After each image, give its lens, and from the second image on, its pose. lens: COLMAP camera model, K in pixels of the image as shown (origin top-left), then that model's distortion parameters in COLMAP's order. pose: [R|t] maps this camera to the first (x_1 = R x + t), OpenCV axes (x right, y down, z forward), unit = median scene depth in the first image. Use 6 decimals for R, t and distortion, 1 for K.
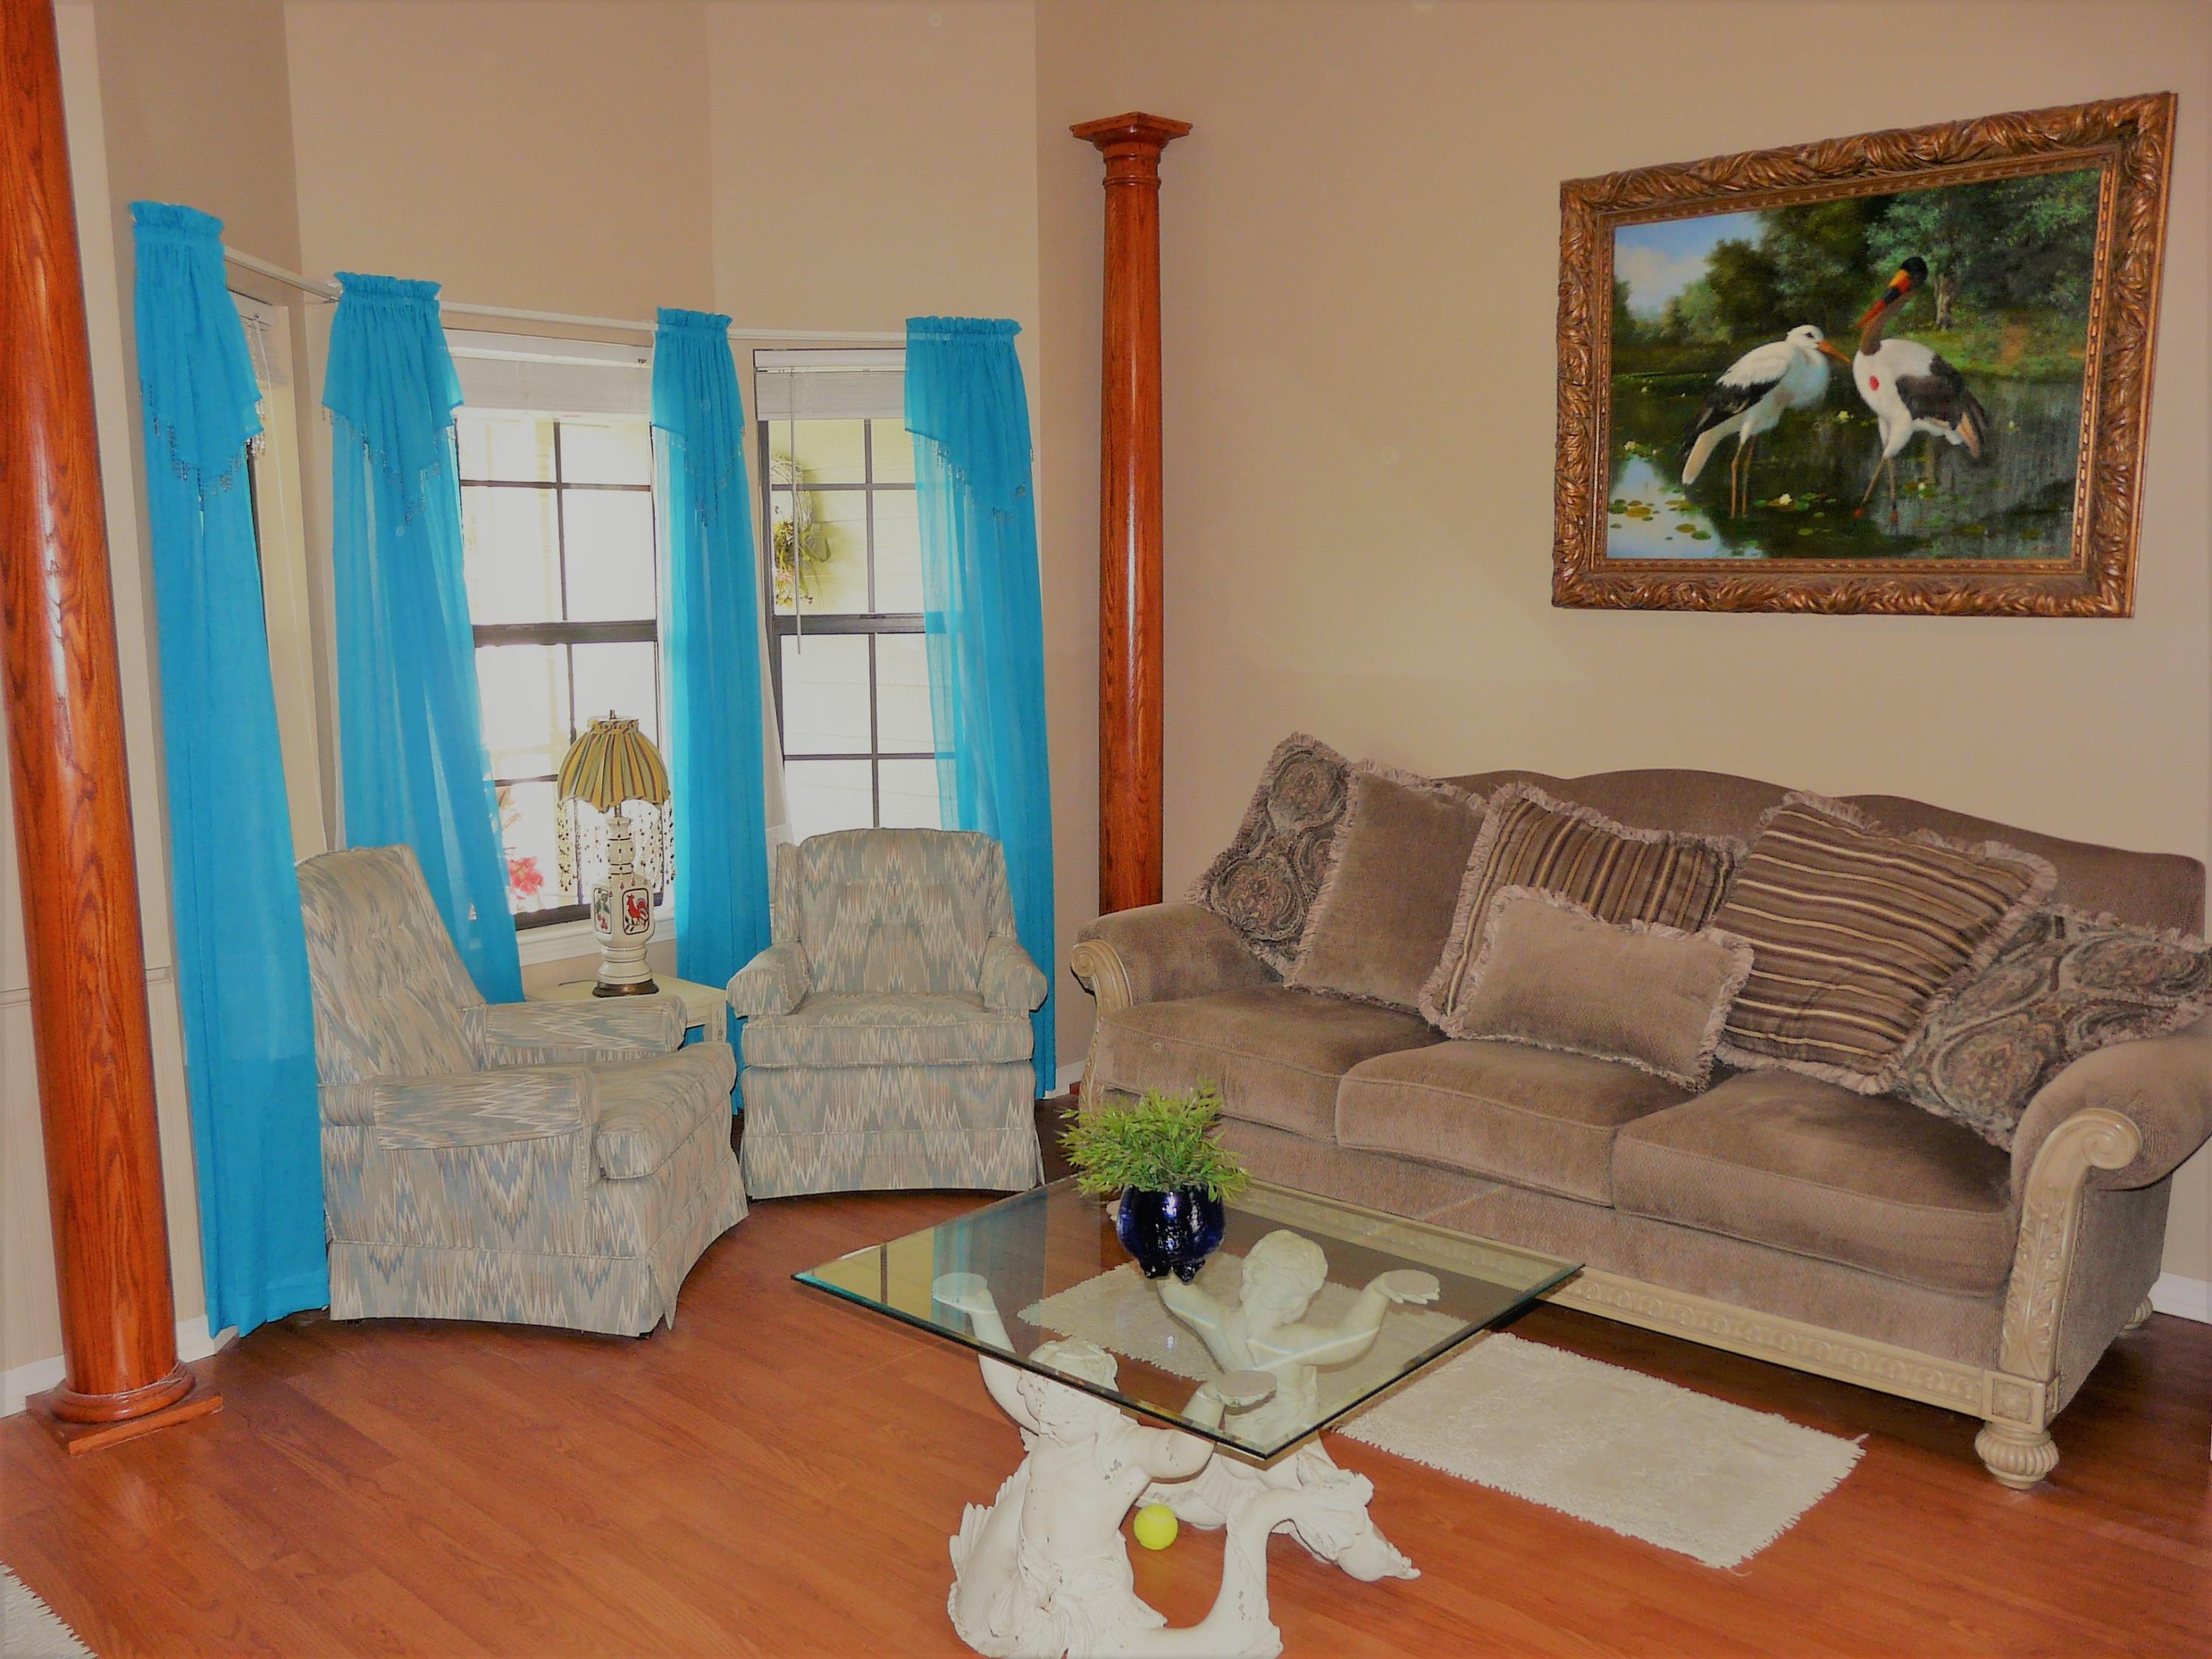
lens RADIAL K [[1835.7, 0, 1091.9], [0, 1835.7, 841.9], [0, 0, 1]] dist [-0.084165, 0.112156]
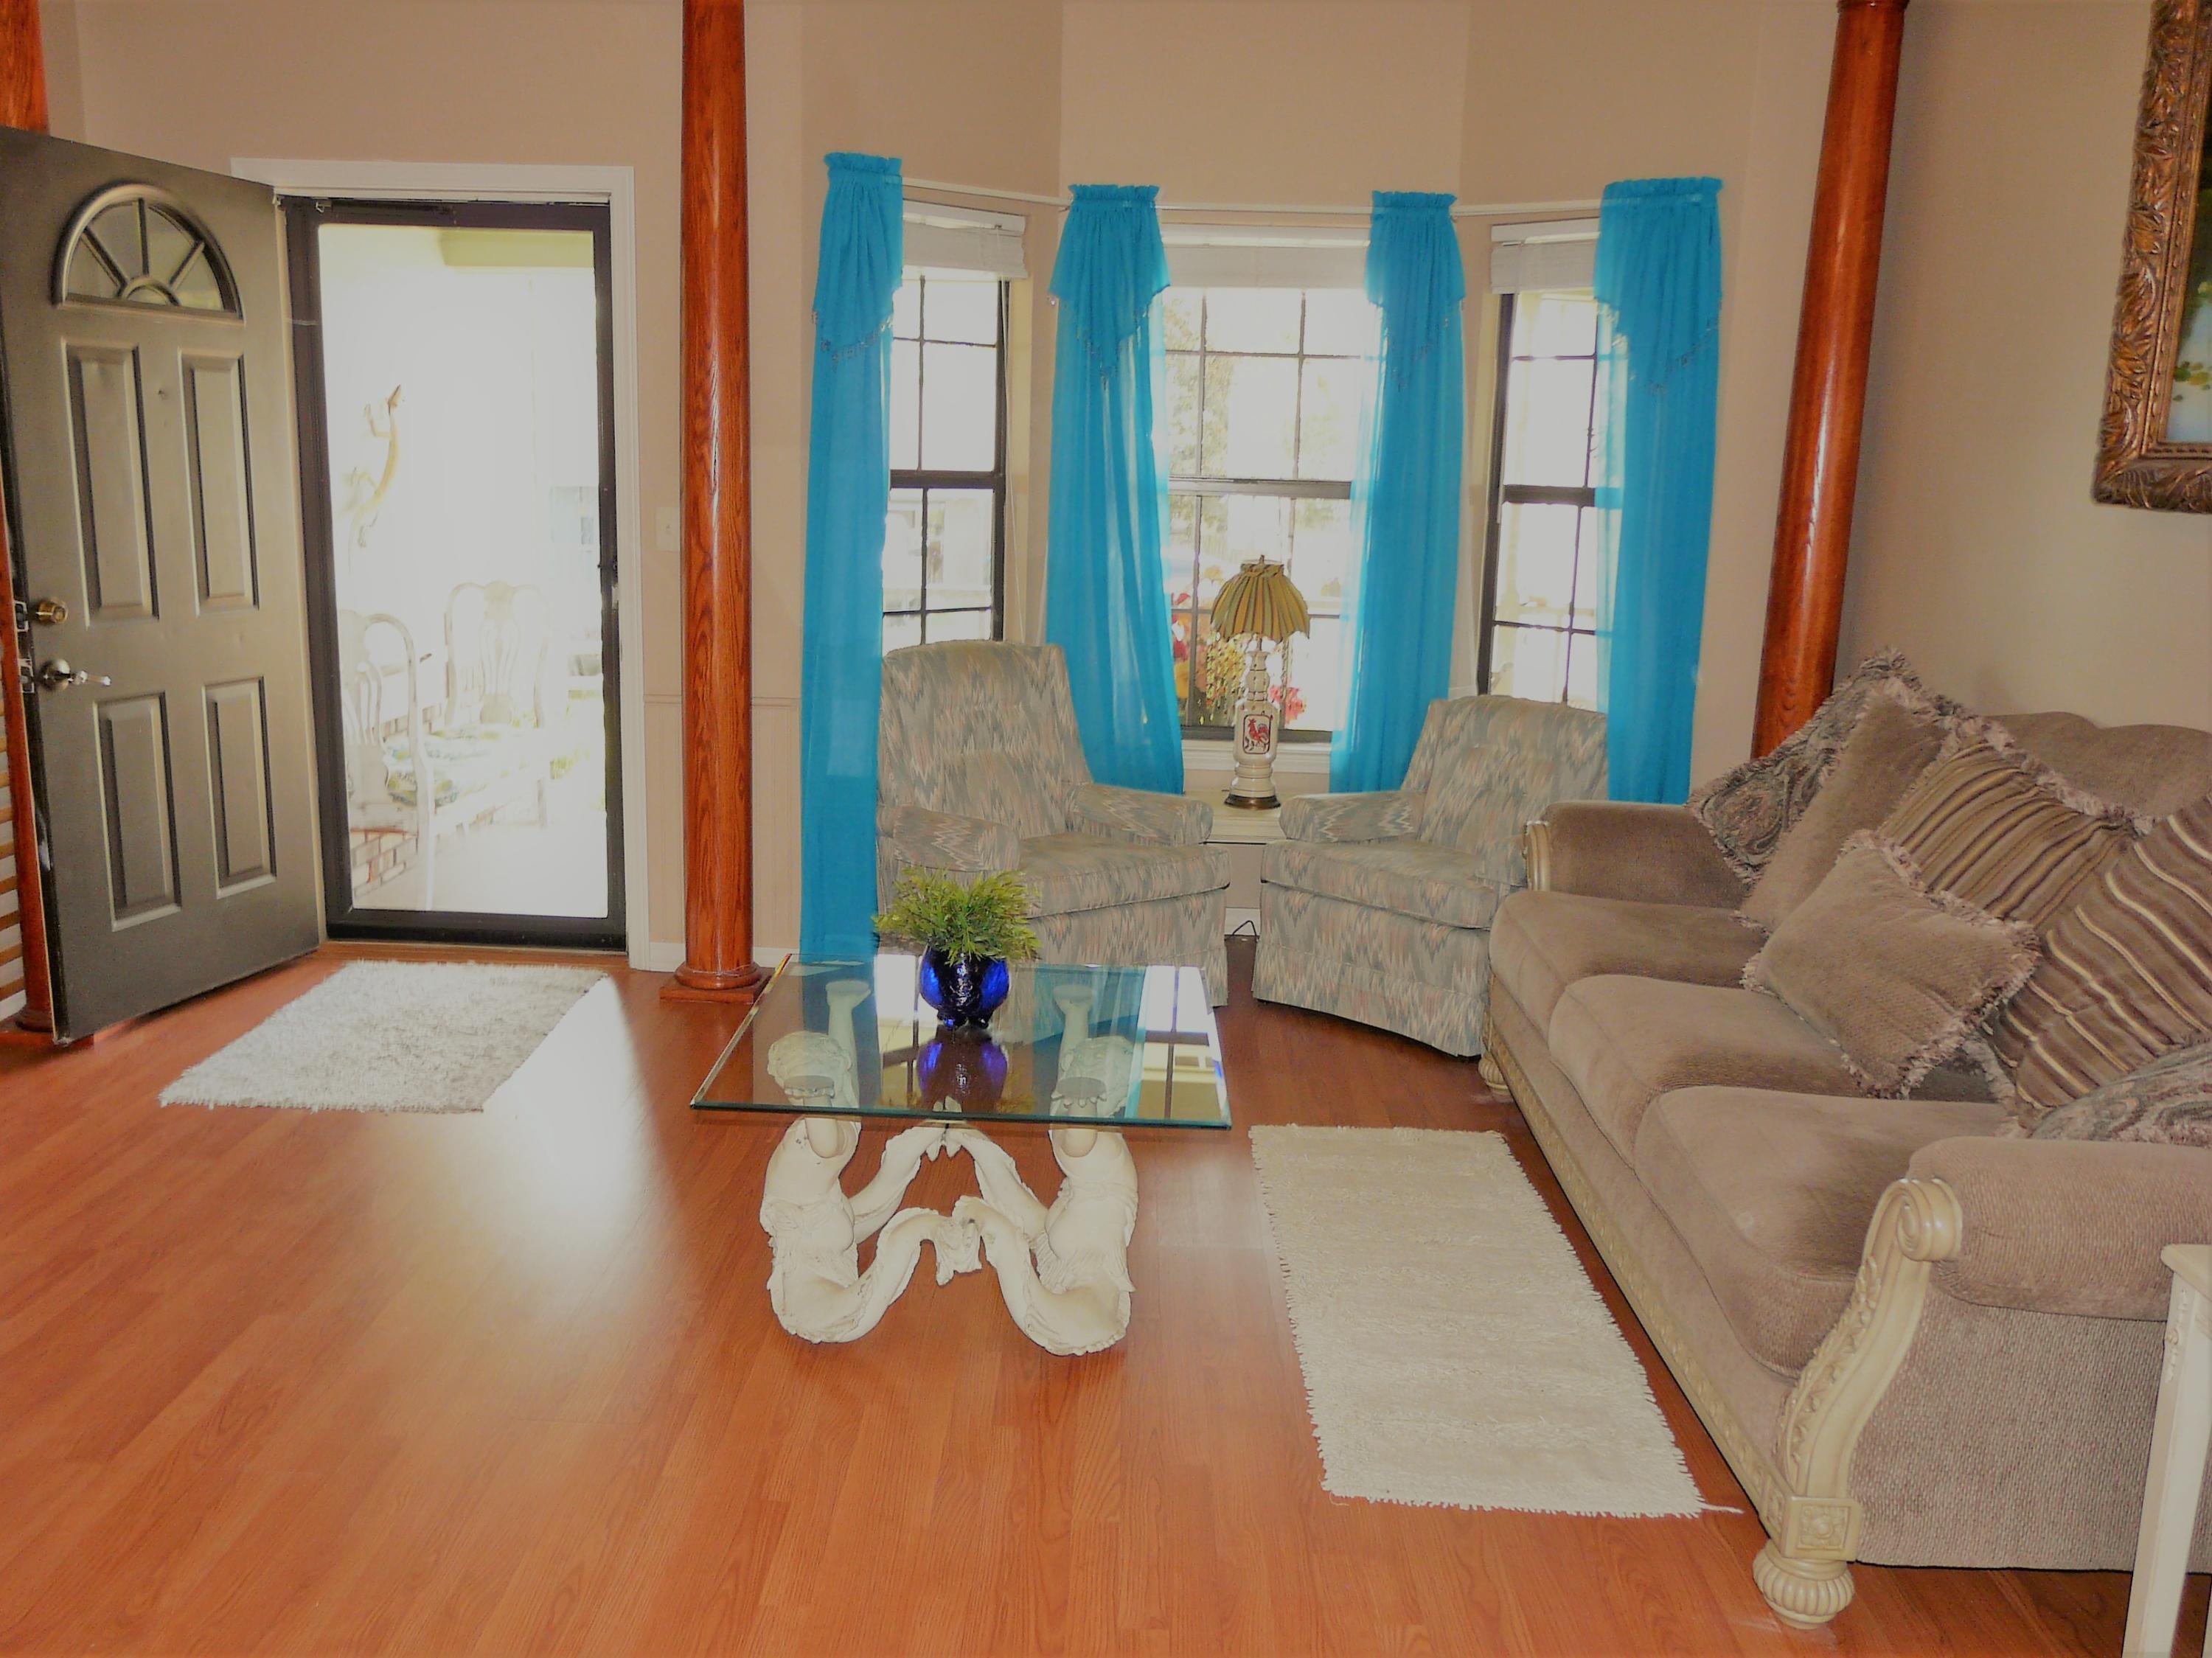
lens RADIAL K [[1891.5, 0, 1103.3], [0, 1891.5, 868.8], [0, 0, 1]] dist [-0.161982, 0.241269]
pose [[0.643607, 0.189234, -0.741593, 0.593683], [-0.138660, 0.981747, 0.130176, -0.019574], [0.752691, 0.019047, 0.658099, 0.166810]]
